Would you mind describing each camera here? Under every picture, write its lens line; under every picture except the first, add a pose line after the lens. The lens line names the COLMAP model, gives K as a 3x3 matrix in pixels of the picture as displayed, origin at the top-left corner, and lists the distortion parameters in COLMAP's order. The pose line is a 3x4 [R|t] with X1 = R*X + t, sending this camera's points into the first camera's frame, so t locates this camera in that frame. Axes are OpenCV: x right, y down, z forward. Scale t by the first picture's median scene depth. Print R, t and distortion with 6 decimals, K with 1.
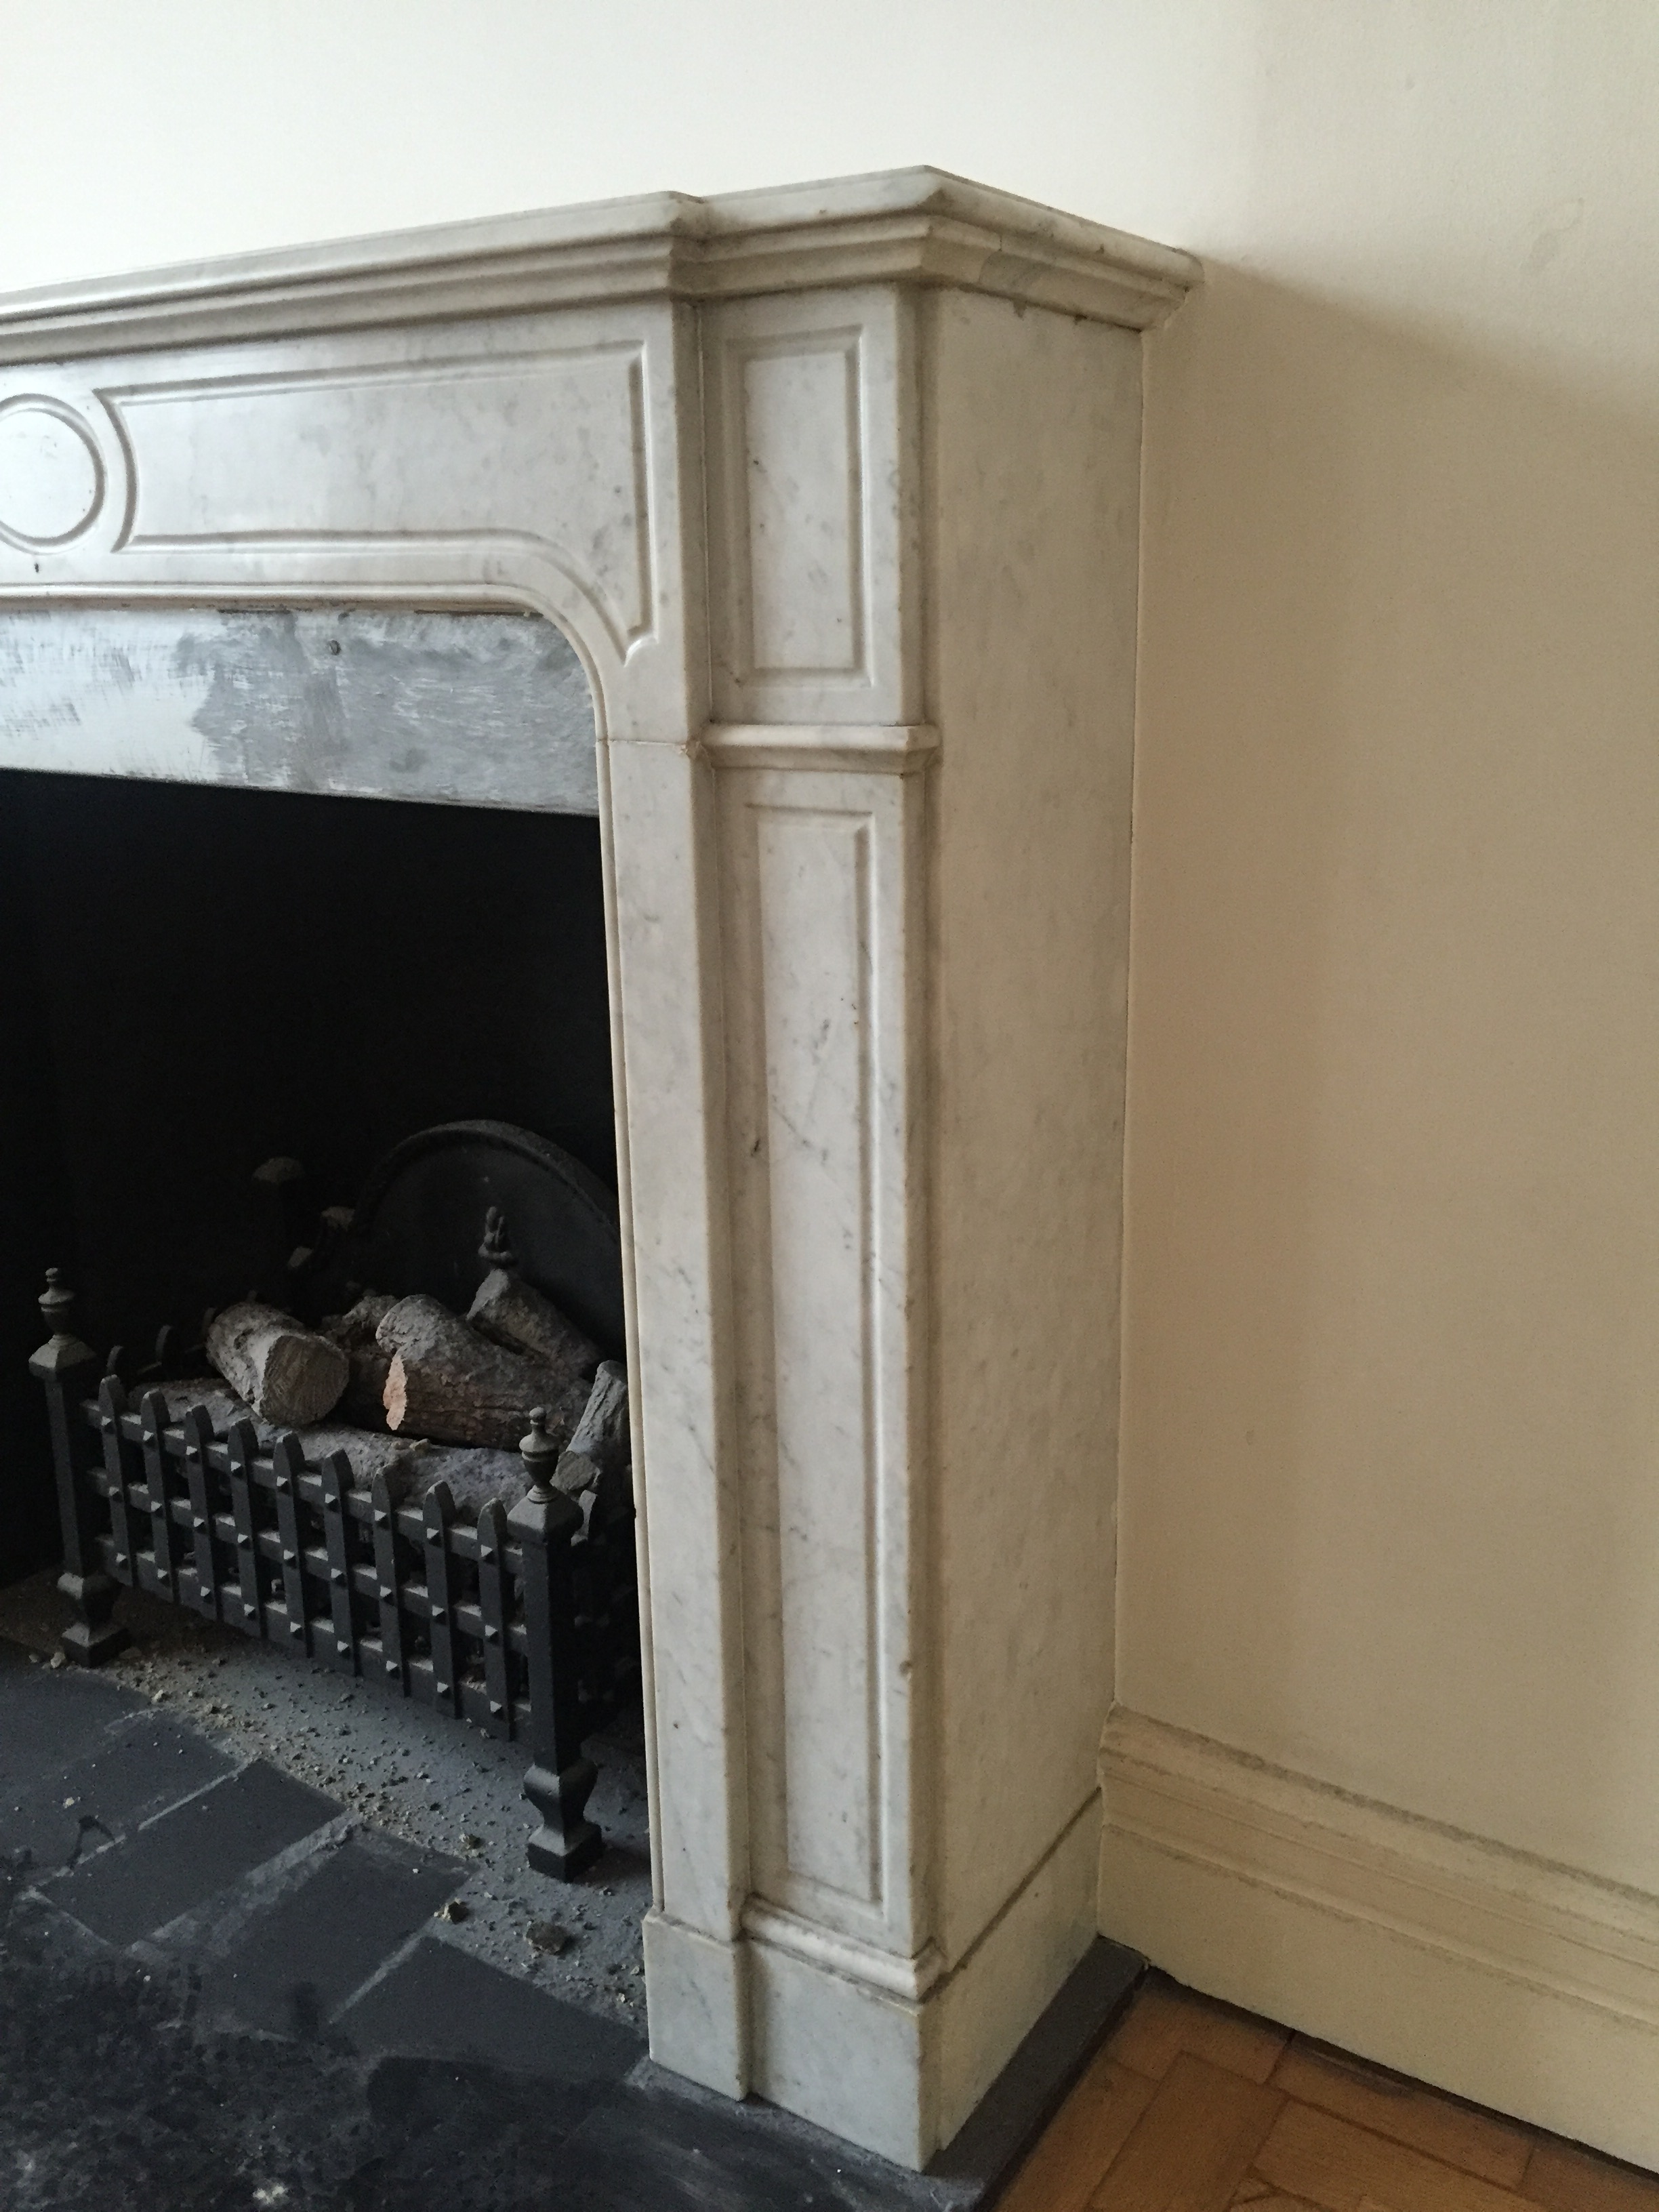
lens RADIAL K [[1896.2, 0, 829.5], [0, 1896.2, 1106.0], [0, 0, 1]] dist [0.081573, -0.114141]
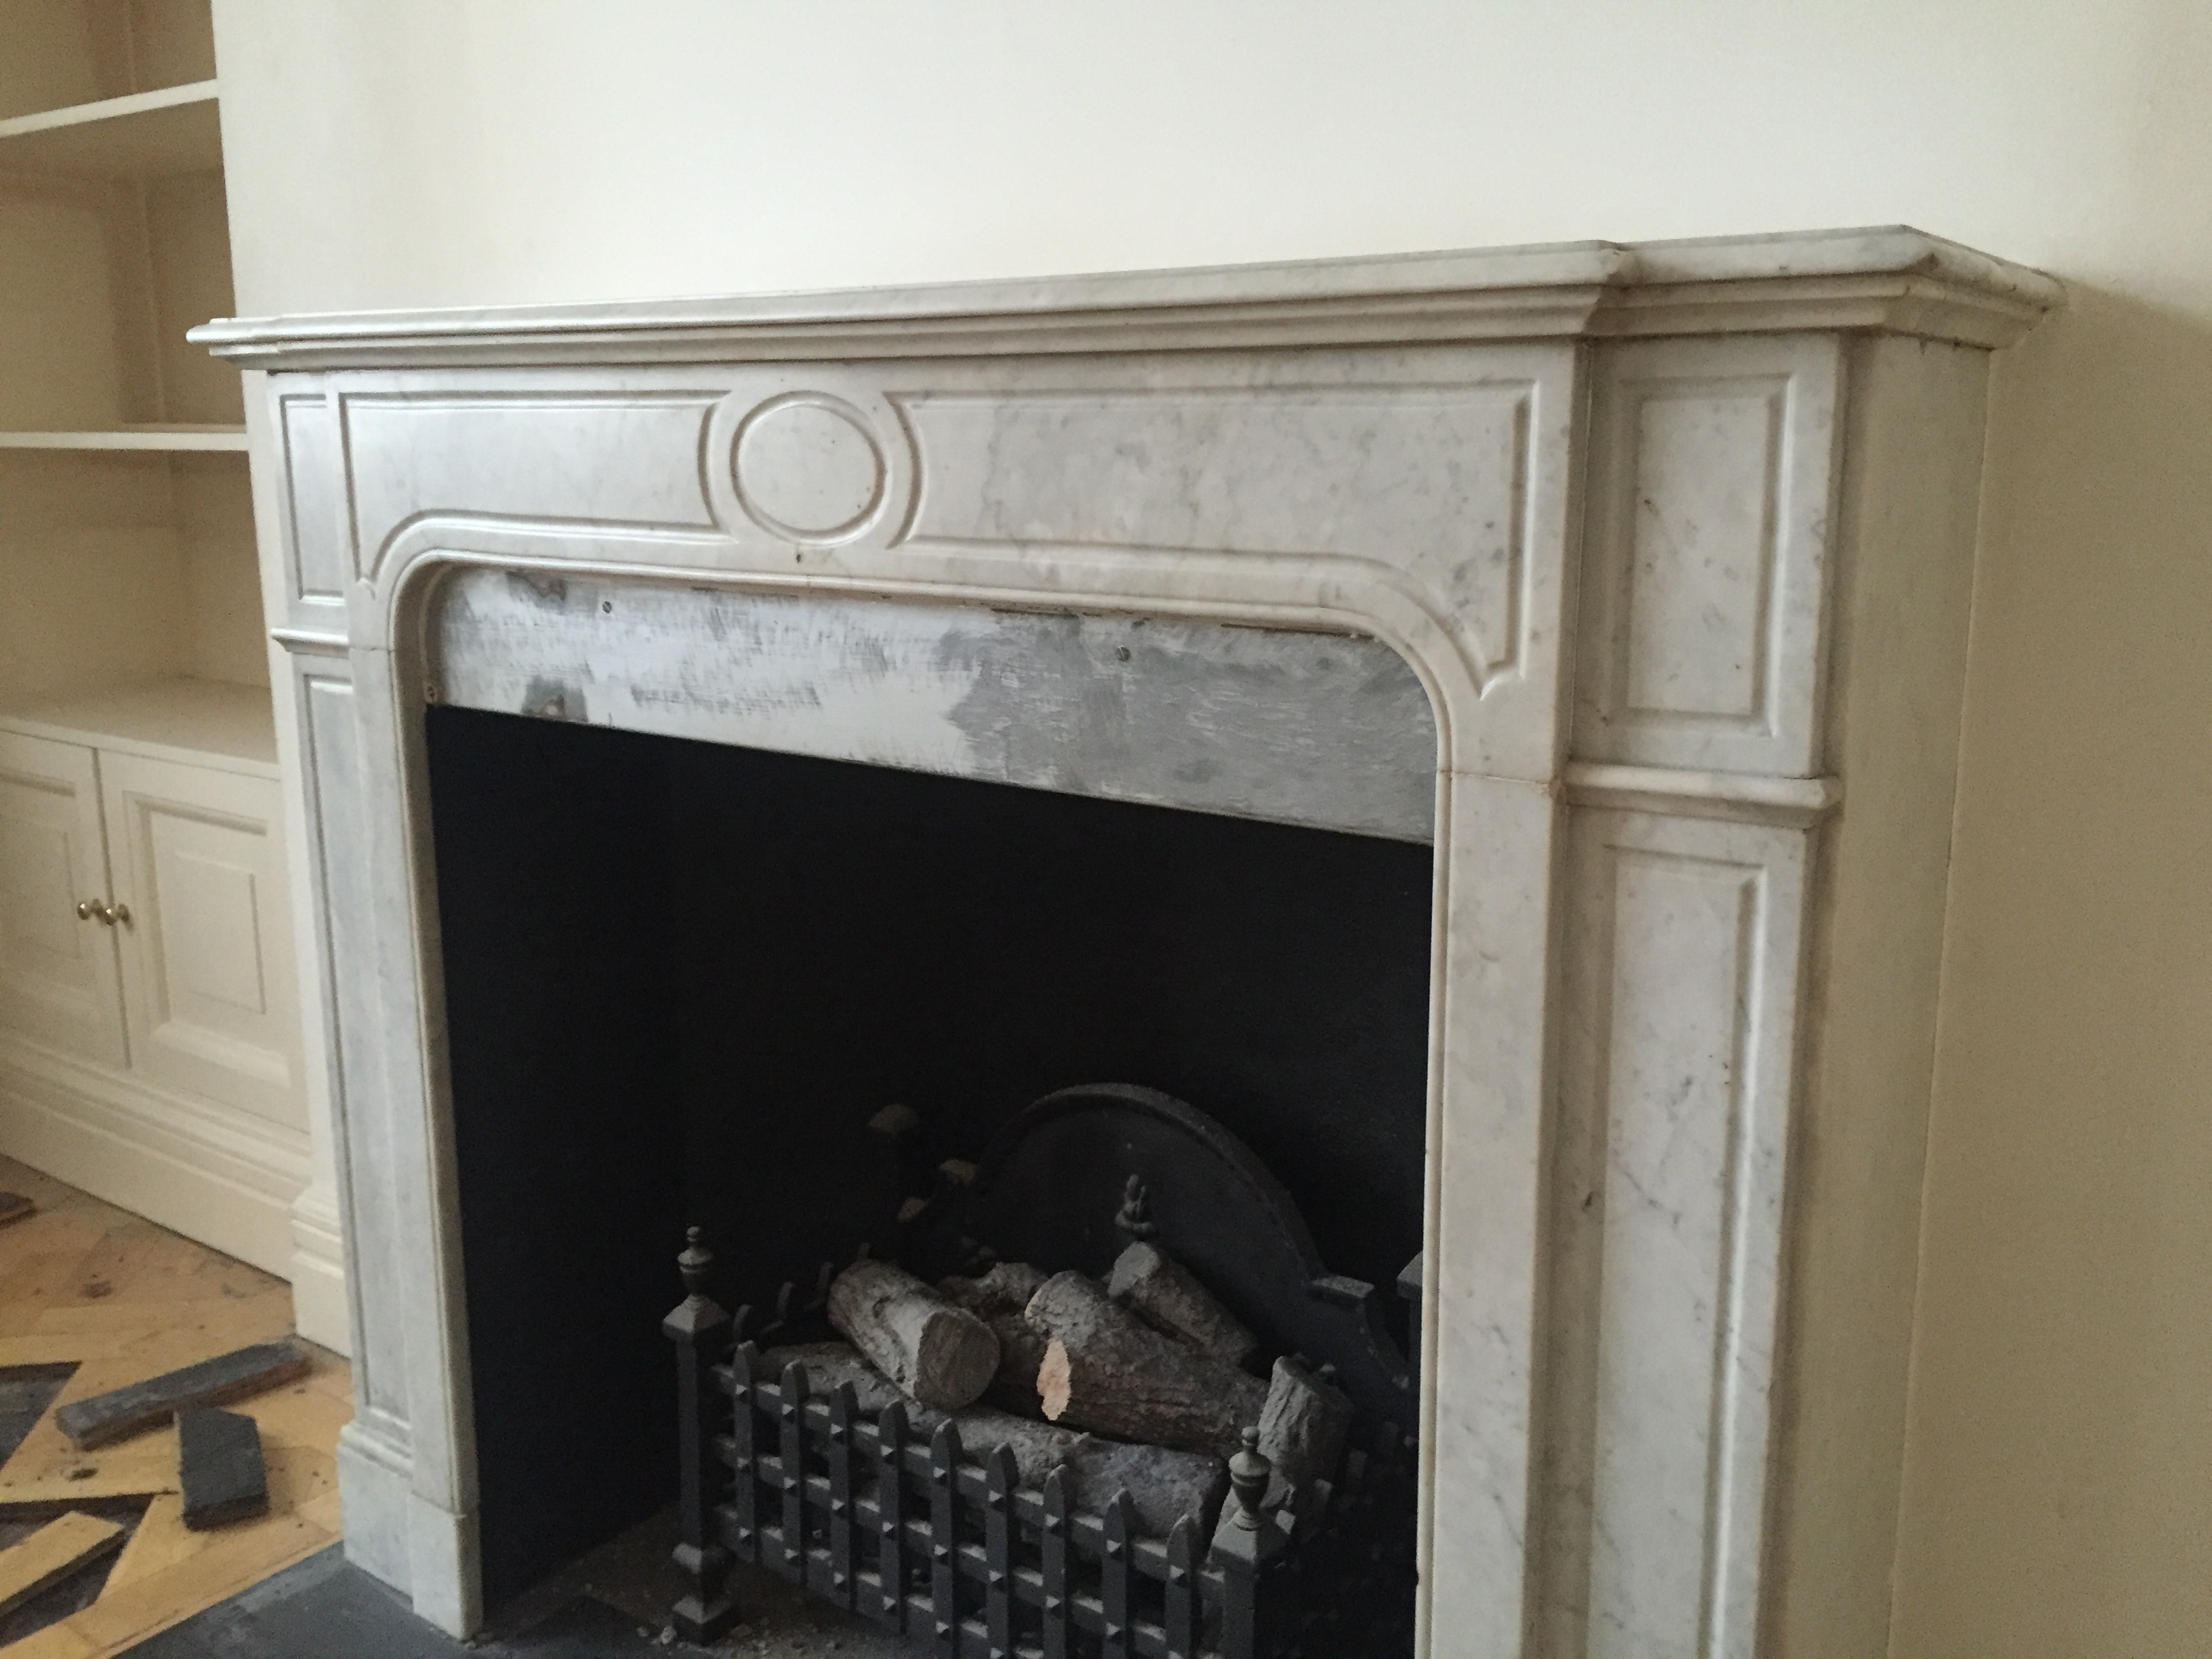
lens RADIAL K [[1896.2, 0, 1101.0], [0, 1896.2, 822.3], [0, 0, 1]] dist [0.081573, -0.114141]
pose [[0.998441, 0.024684, -0.050069, -0.230642], [-0.028047, 0.997317, -0.067616, -0.091982], [0.048266, 0.068915, 0.996454, 0.037062]]
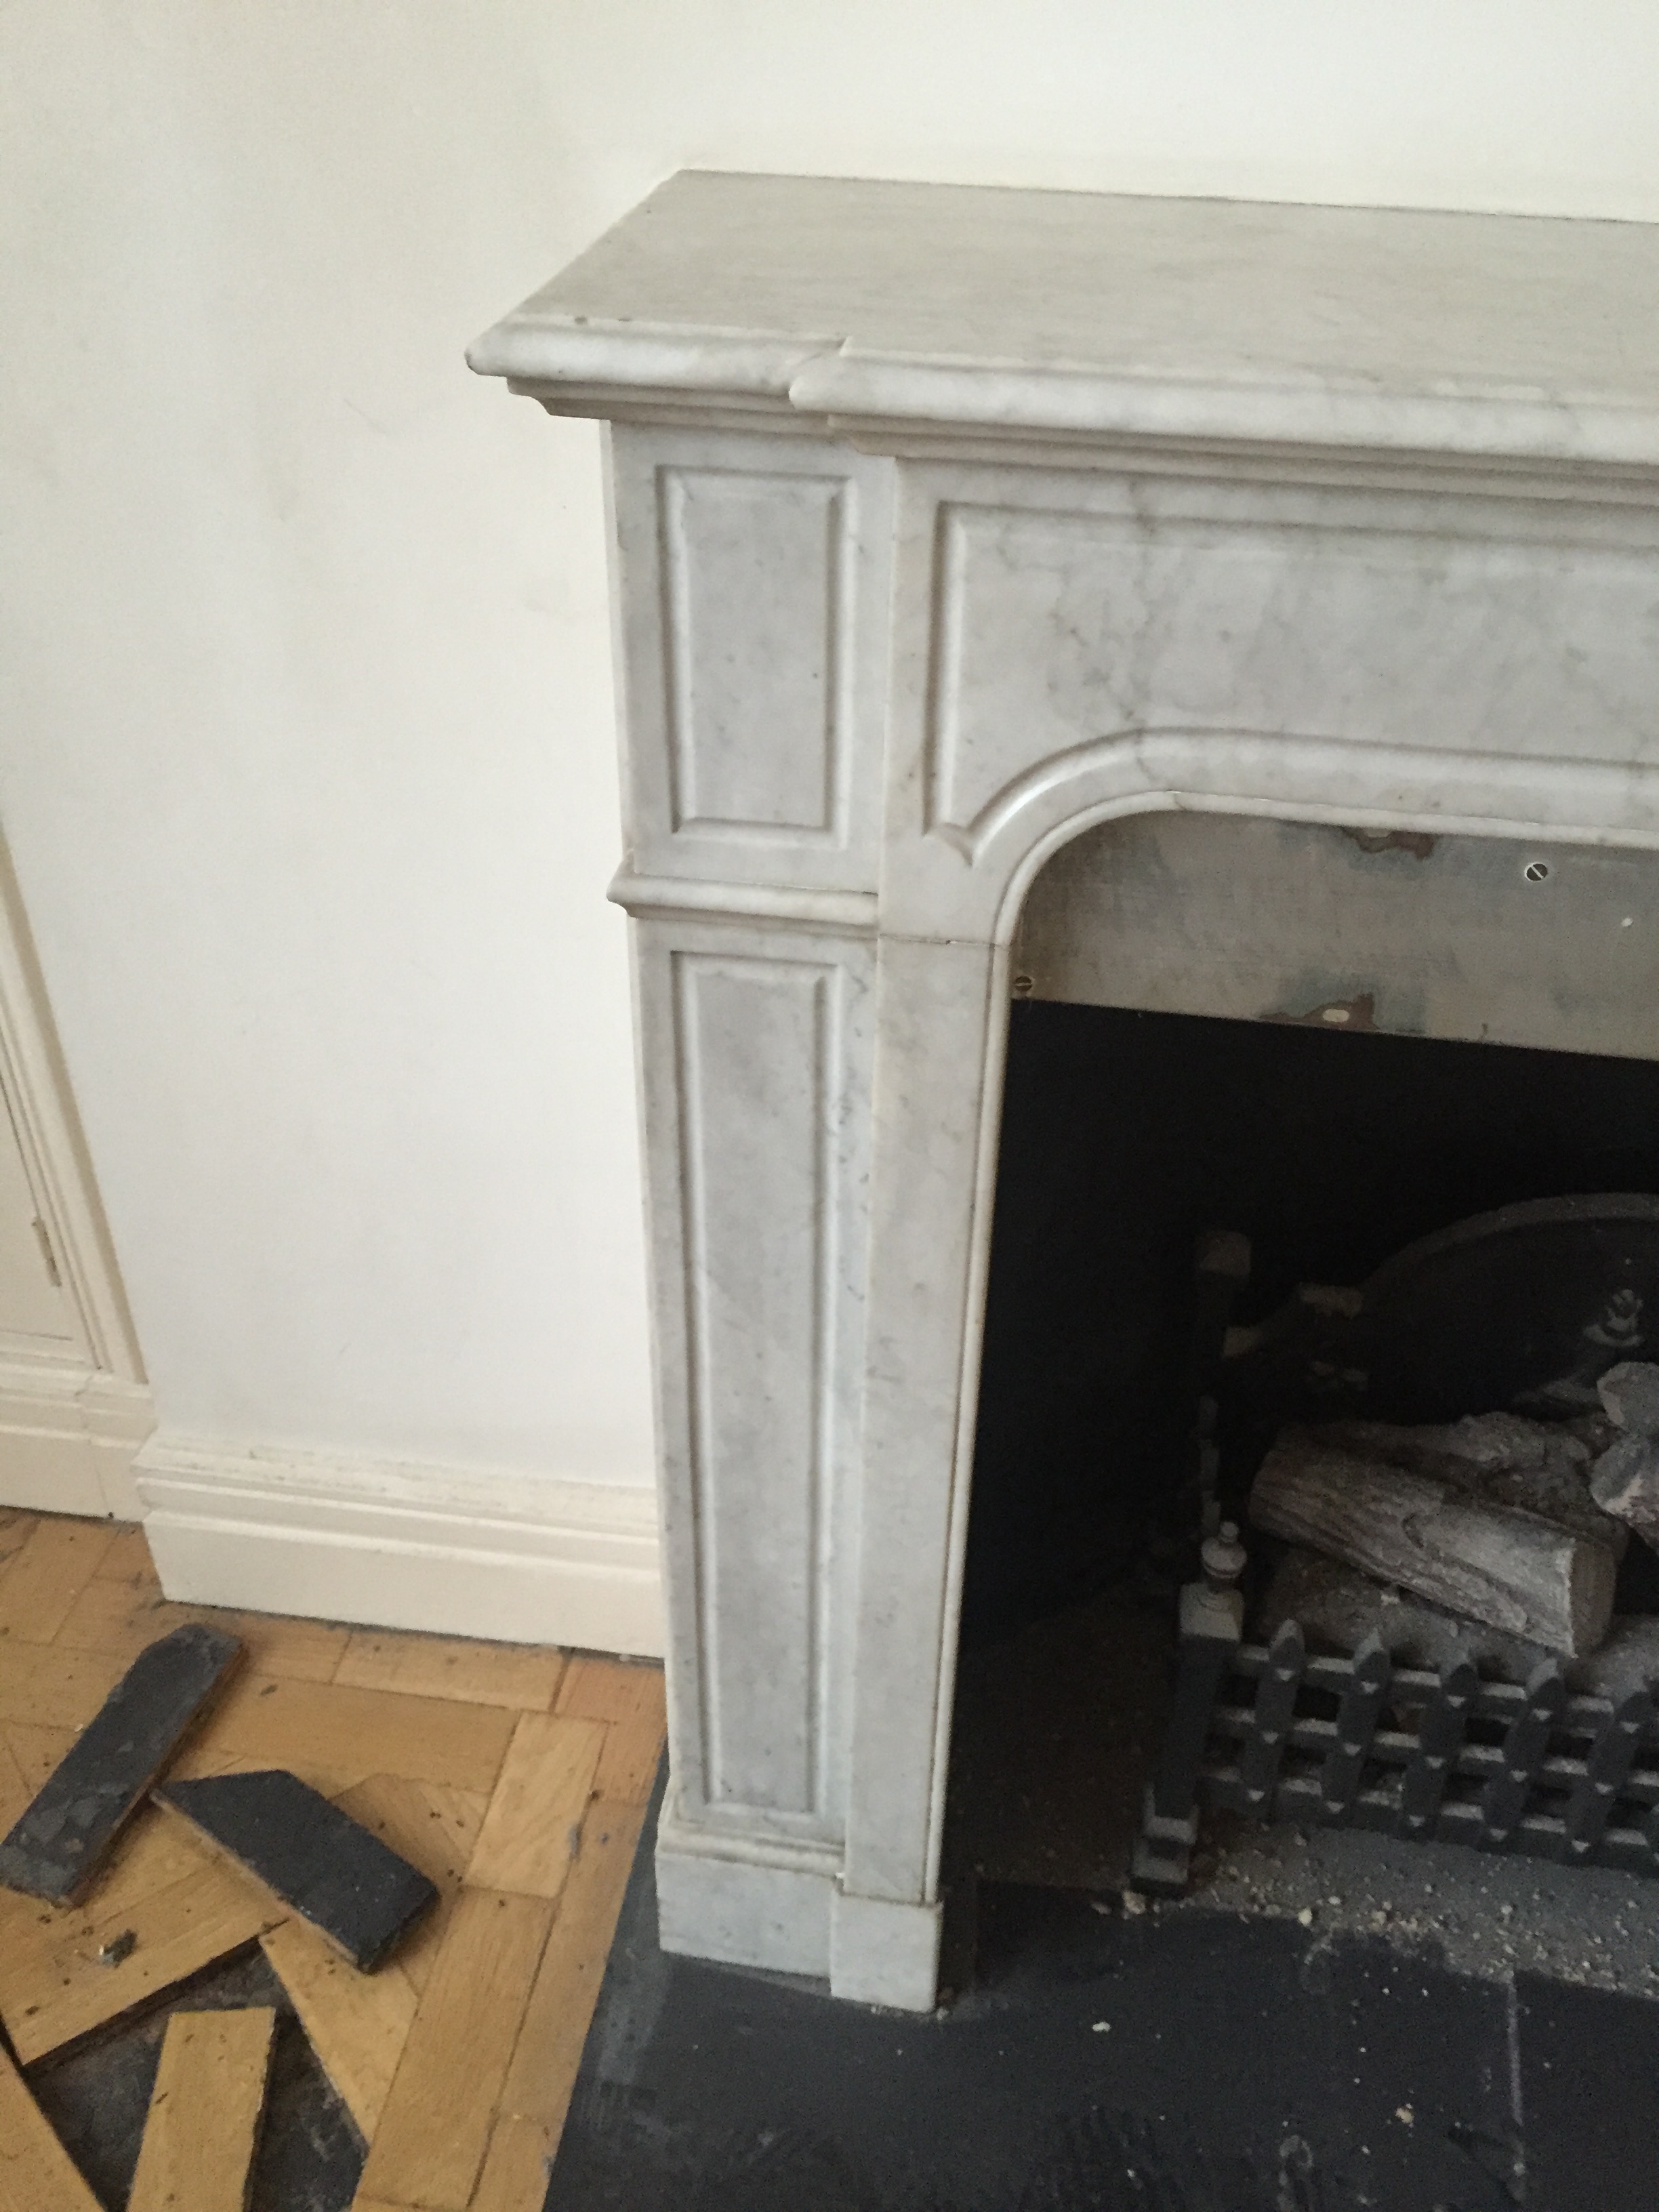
lens RADIAL K [[1896.2, 0, 829.5], [0, 1896.2, 1106.0], [0, 0, 1]] dist [0.081573, -0.114141]
pose [[0.915270, -0.208913, 0.344437, -1.146685], [0.079984, 0.932238, 0.352896, -0.507808], [-0.394822, -0.295446, 0.869958, 0.697106]]
